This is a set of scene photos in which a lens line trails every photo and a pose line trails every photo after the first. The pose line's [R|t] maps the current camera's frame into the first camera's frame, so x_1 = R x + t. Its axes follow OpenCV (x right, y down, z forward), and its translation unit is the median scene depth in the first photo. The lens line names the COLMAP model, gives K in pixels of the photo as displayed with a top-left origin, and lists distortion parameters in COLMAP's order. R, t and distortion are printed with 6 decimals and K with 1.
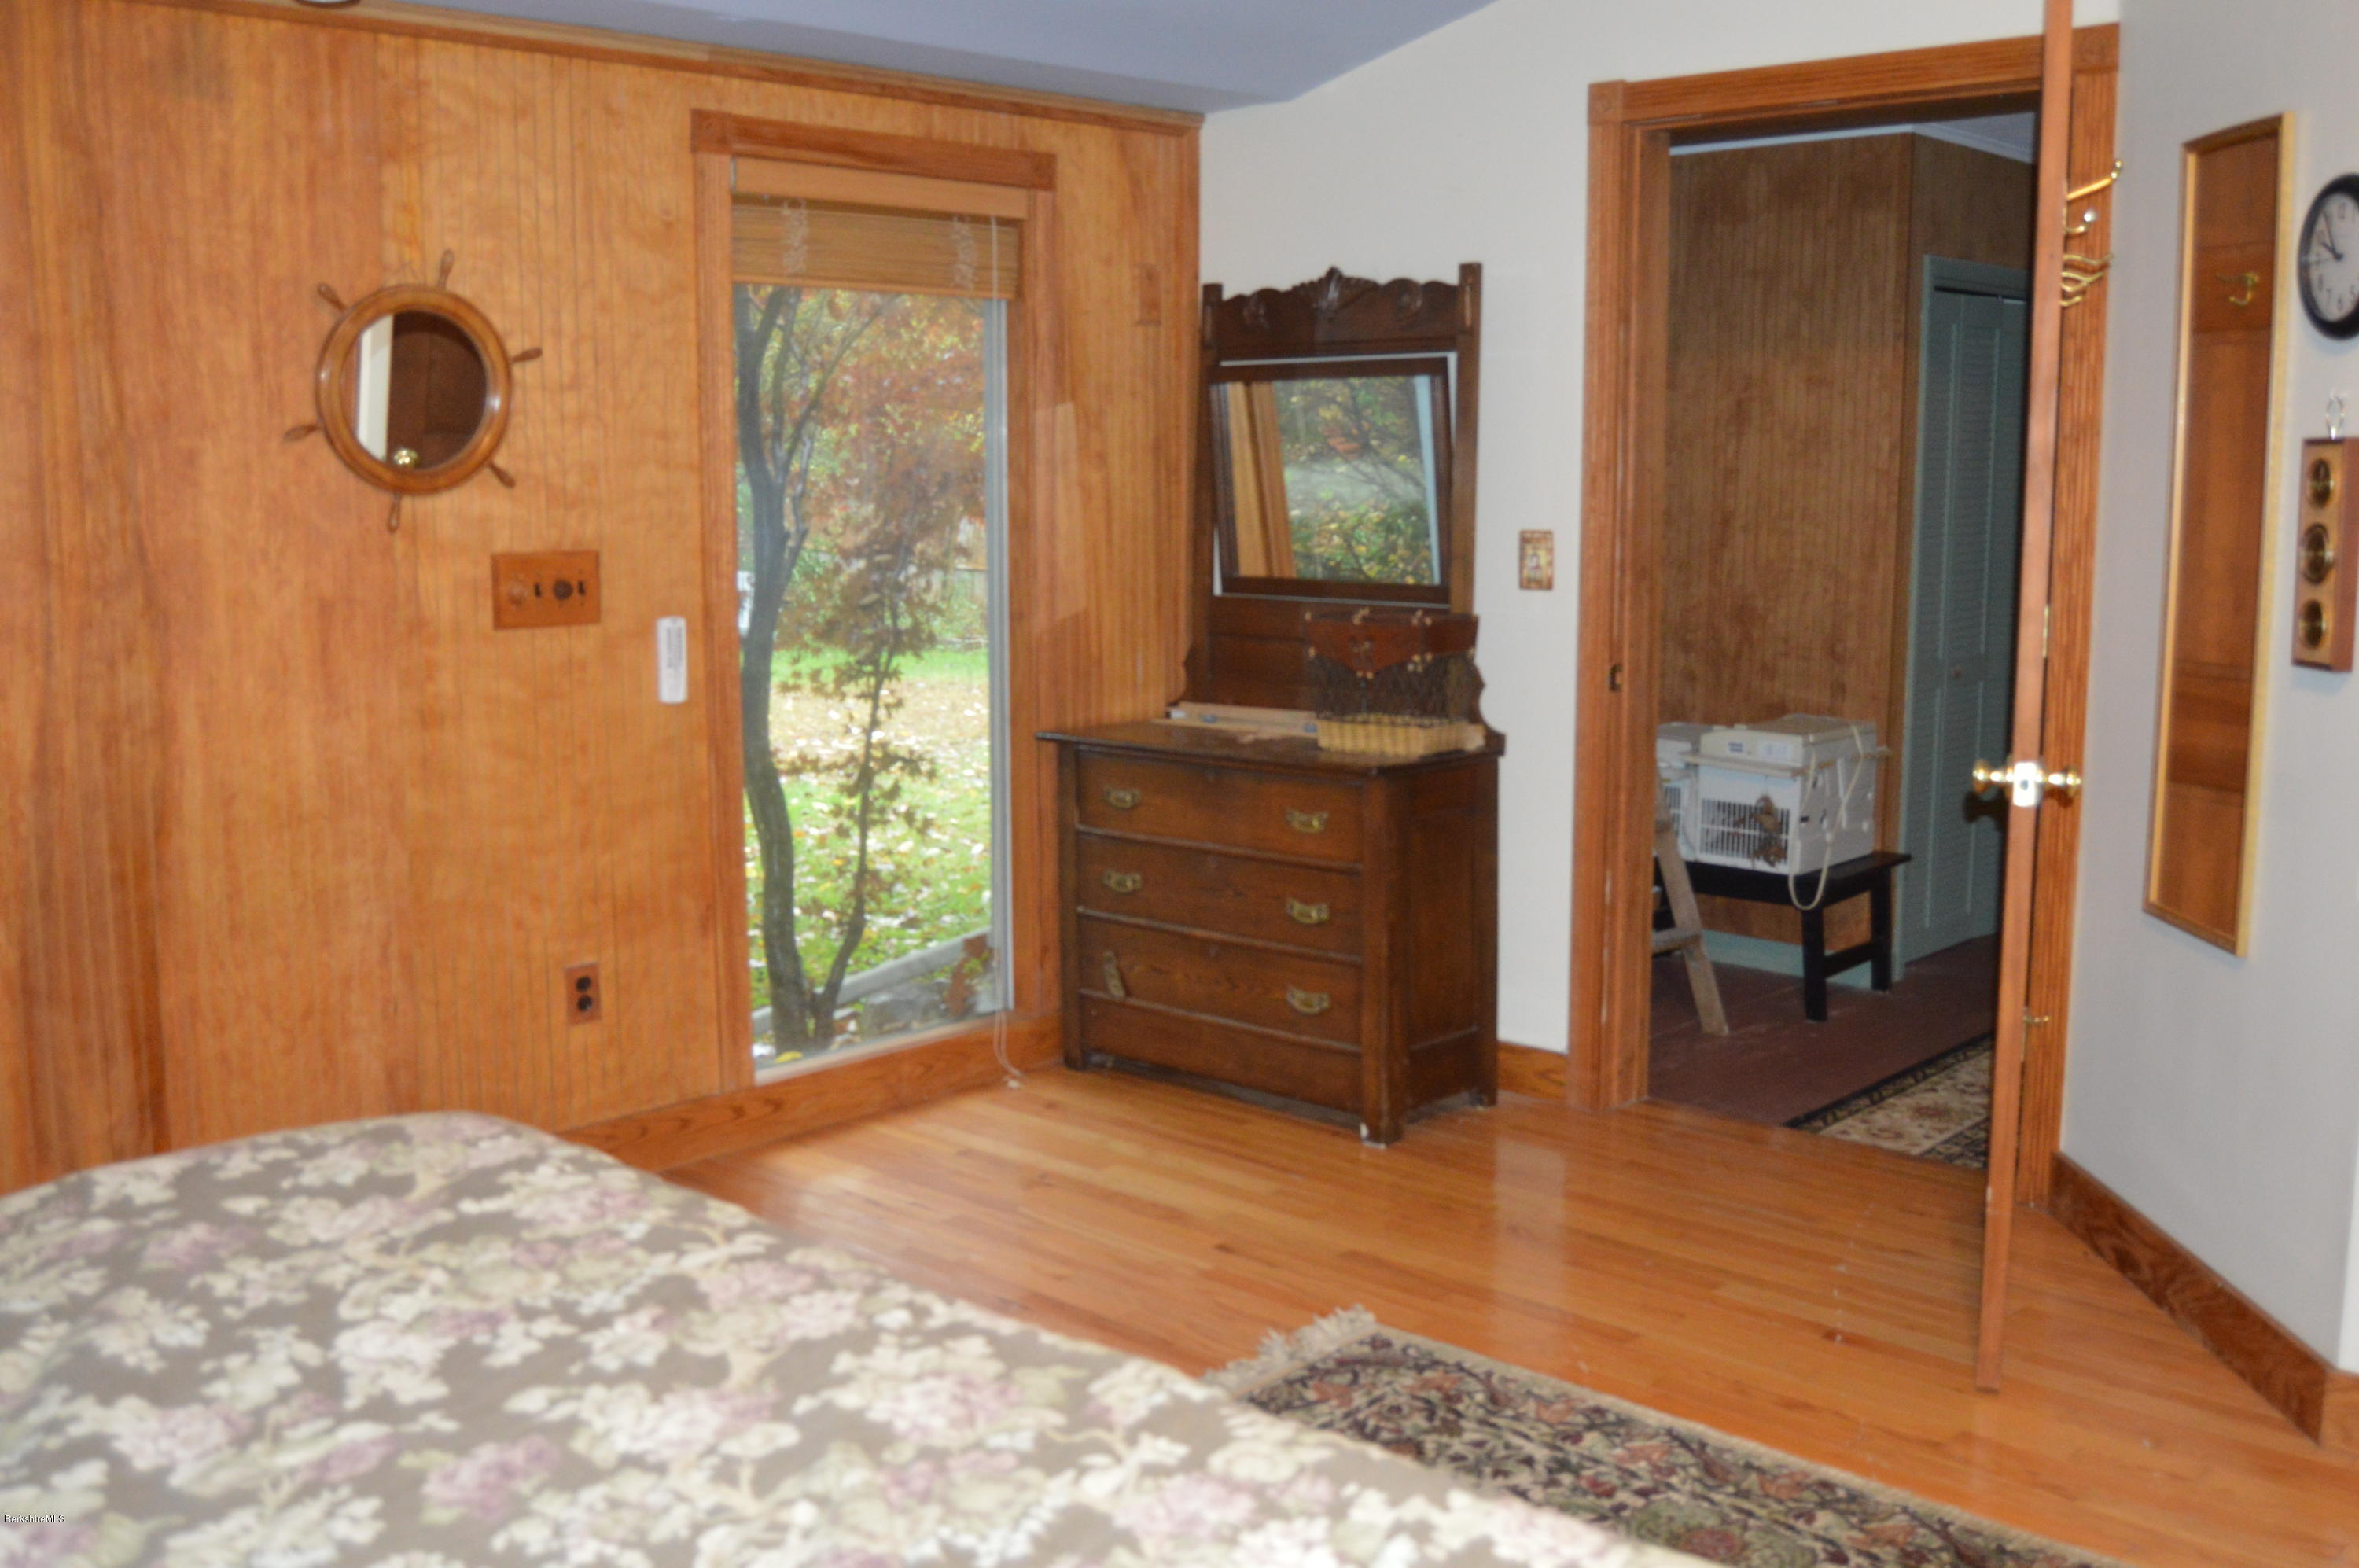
lens RADIAL K [[2298.0, 0, 1181.1], [0, 2298.0, 783.2], [0, 0, 1]] dist [-0.065159, 0.008352]
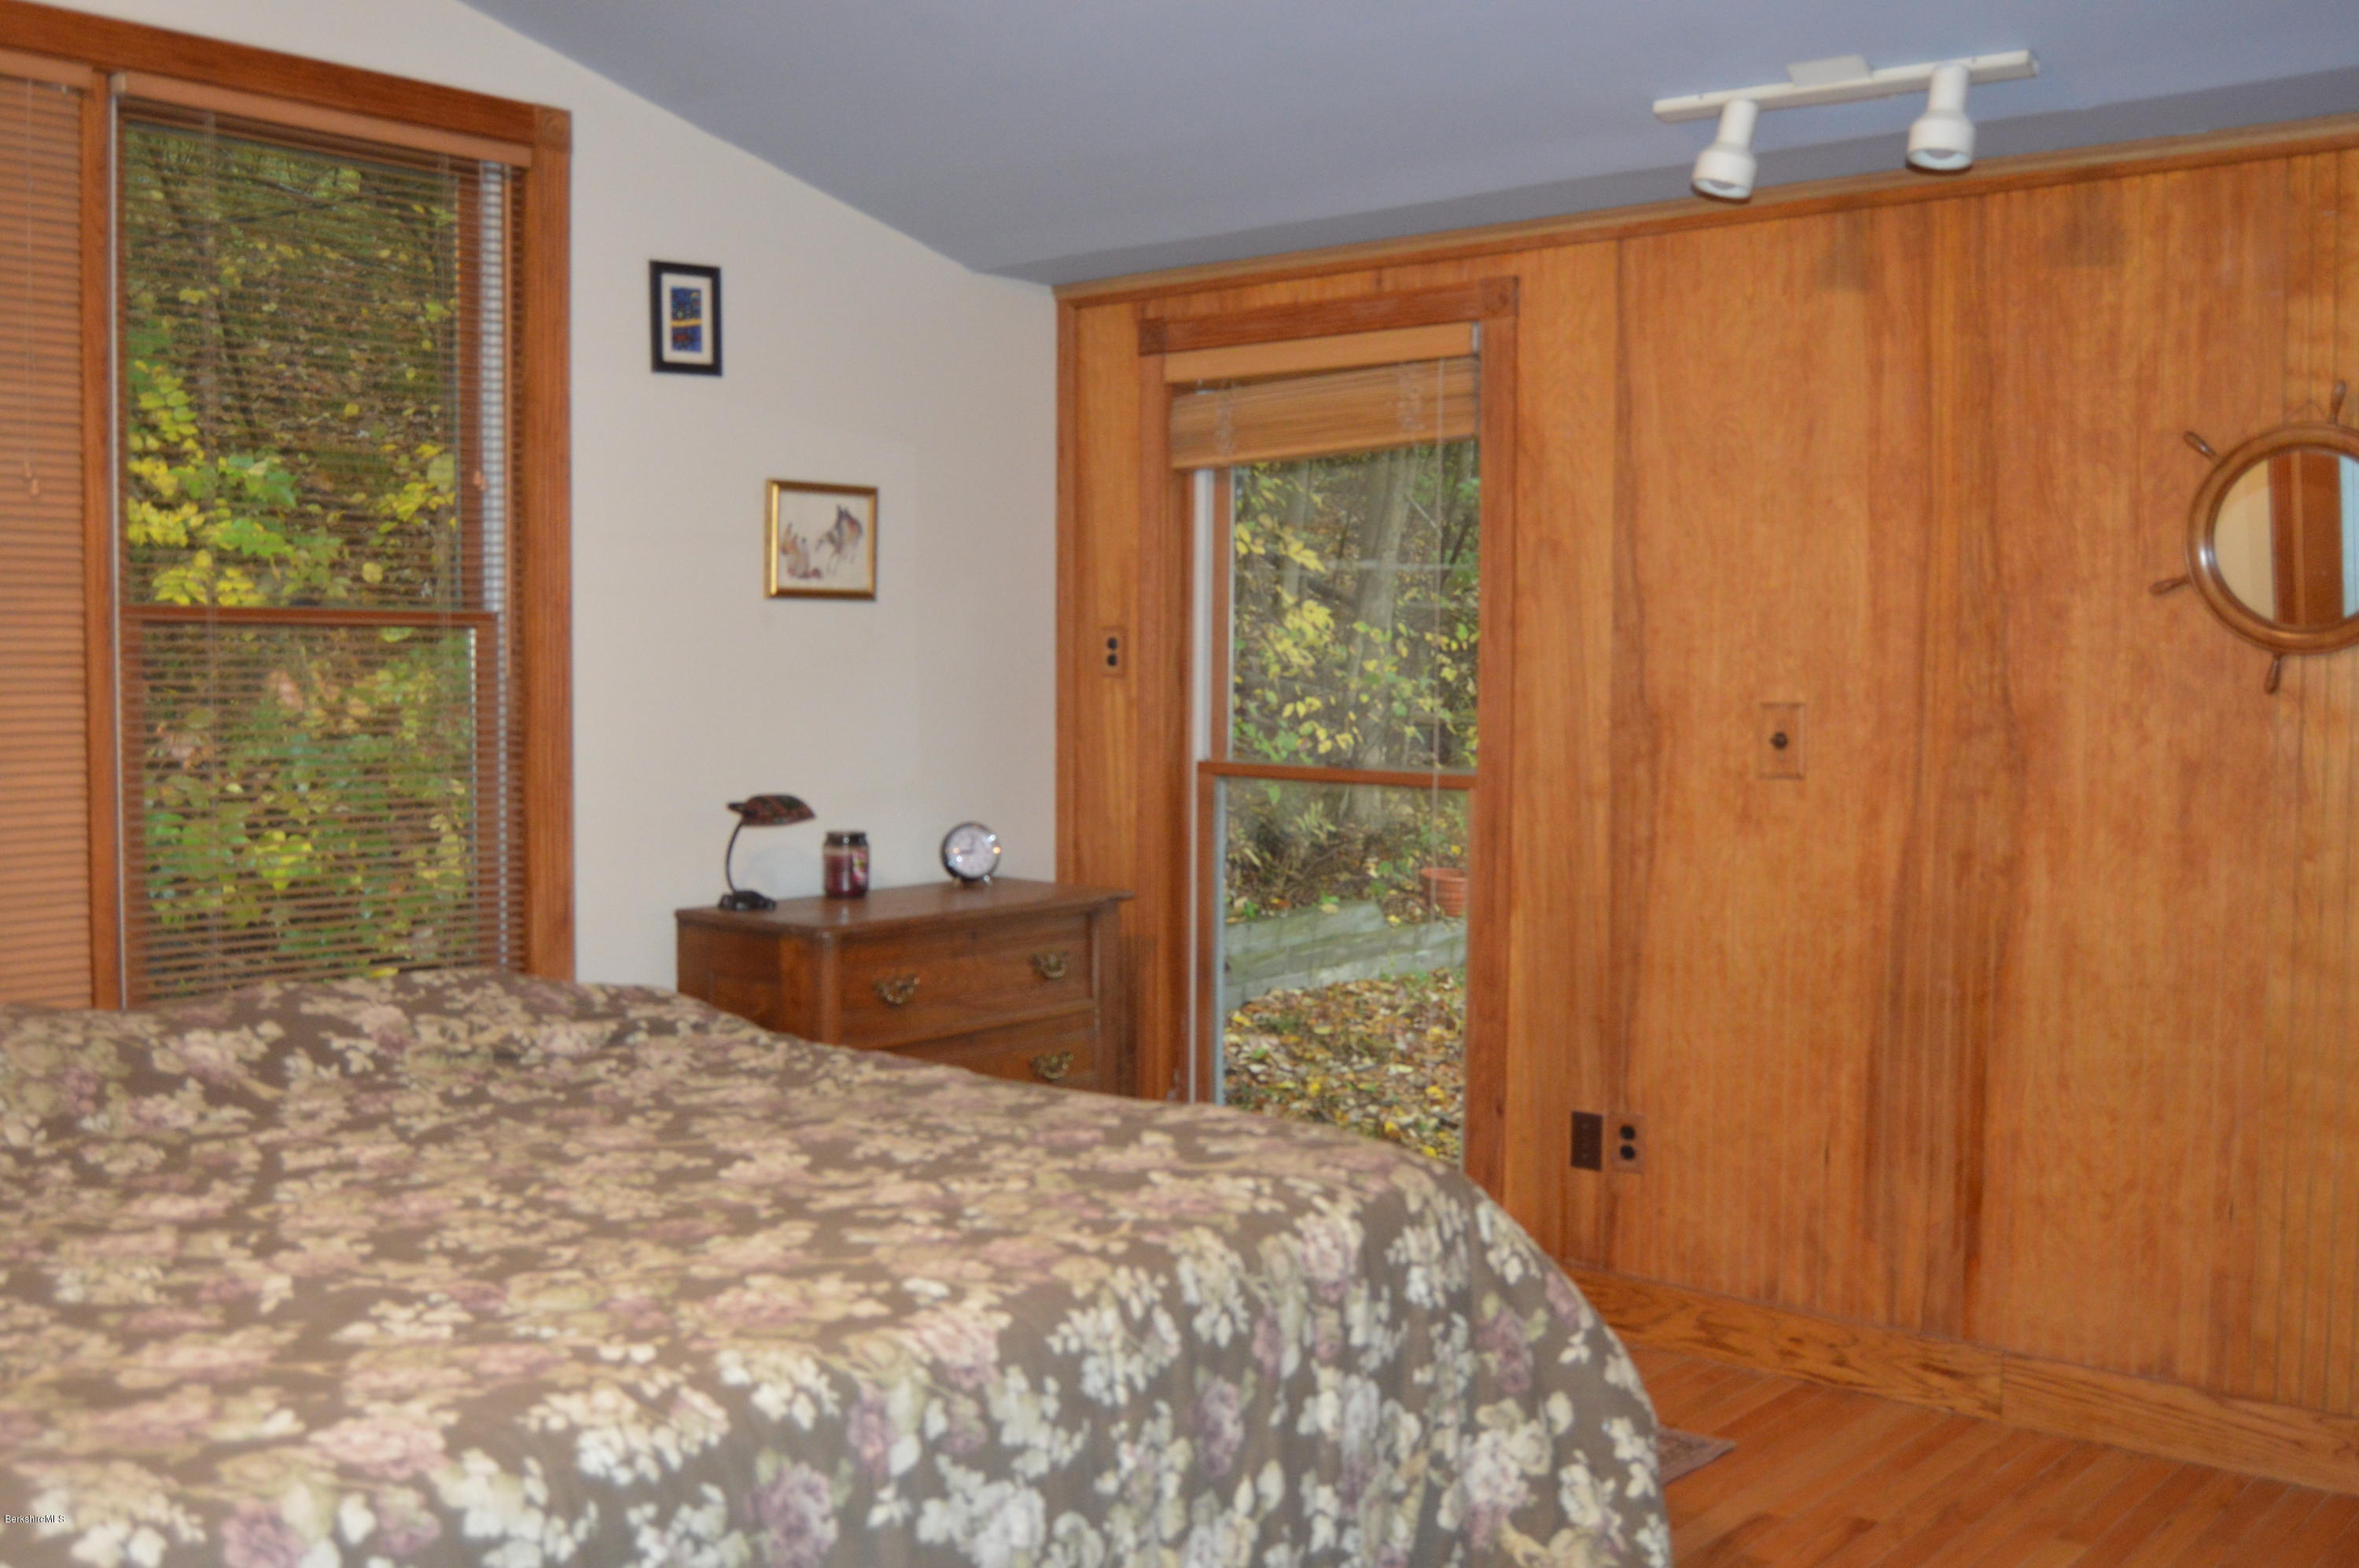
lens RADIAL K [[2298.0, 0, 1181.1], [0, 2298.0, 783.2], [0, 0, 1]] dist [-0.065159, 0.008352]
pose [[0.047087, 0.056147, -0.997312, 0.576177], [-0.148048, 0.987784, 0.048621, -0.057116], [0.987859, 0.145361, 0.054824, 0.553006]]
